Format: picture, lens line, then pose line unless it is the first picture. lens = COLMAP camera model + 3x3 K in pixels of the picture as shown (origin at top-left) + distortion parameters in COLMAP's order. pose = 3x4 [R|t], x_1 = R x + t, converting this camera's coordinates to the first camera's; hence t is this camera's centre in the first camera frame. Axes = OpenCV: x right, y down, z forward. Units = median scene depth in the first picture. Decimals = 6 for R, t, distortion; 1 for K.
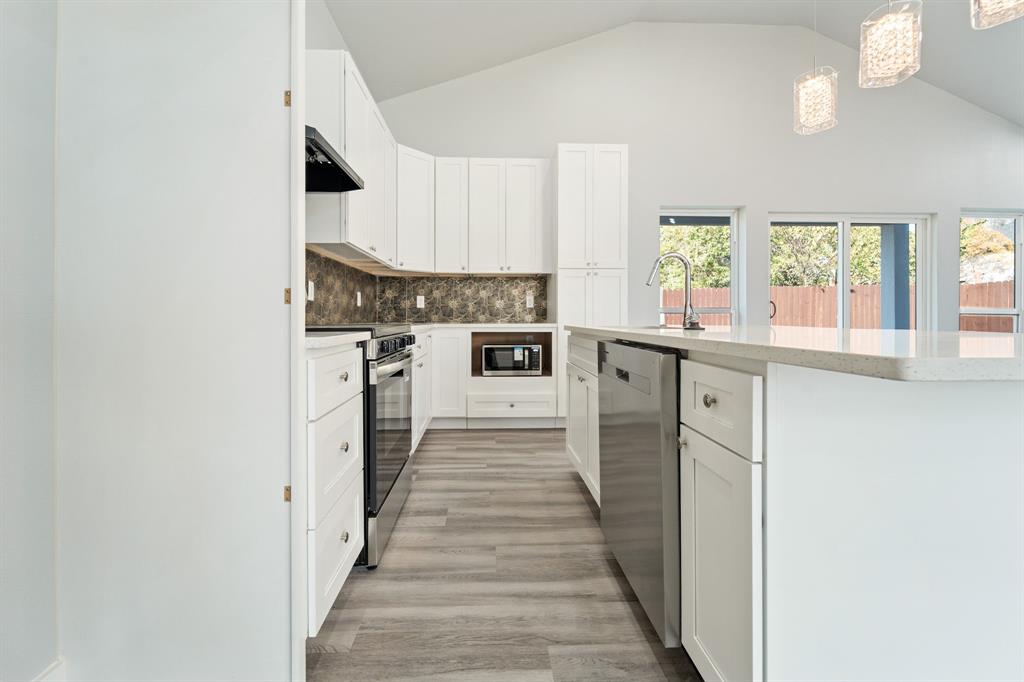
lens RADIAL K [[415.2, 0, 503.5], [0, 415.2, 319.2], [0, 0, 1]] dist [0.012306, -0.000466]
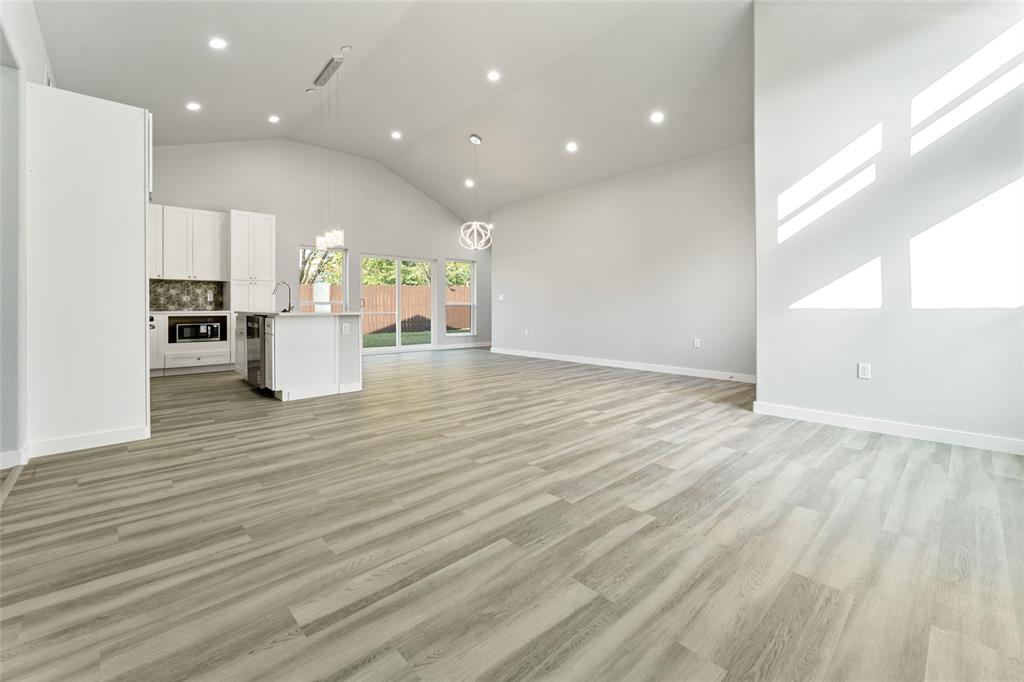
lens RADIAL K [[415.2, 0, 497.9], [0, 415.2, 308.3], [0, 0, 1]] dist [0.012306, -0.000466]
pose [[0.768707, -0.002499, 0.639597, -0.122584], [0.003120, 0.999995, 0.000157, 0.003497], [-0.639594, 0.001875, 0.768711, -1.021204]]
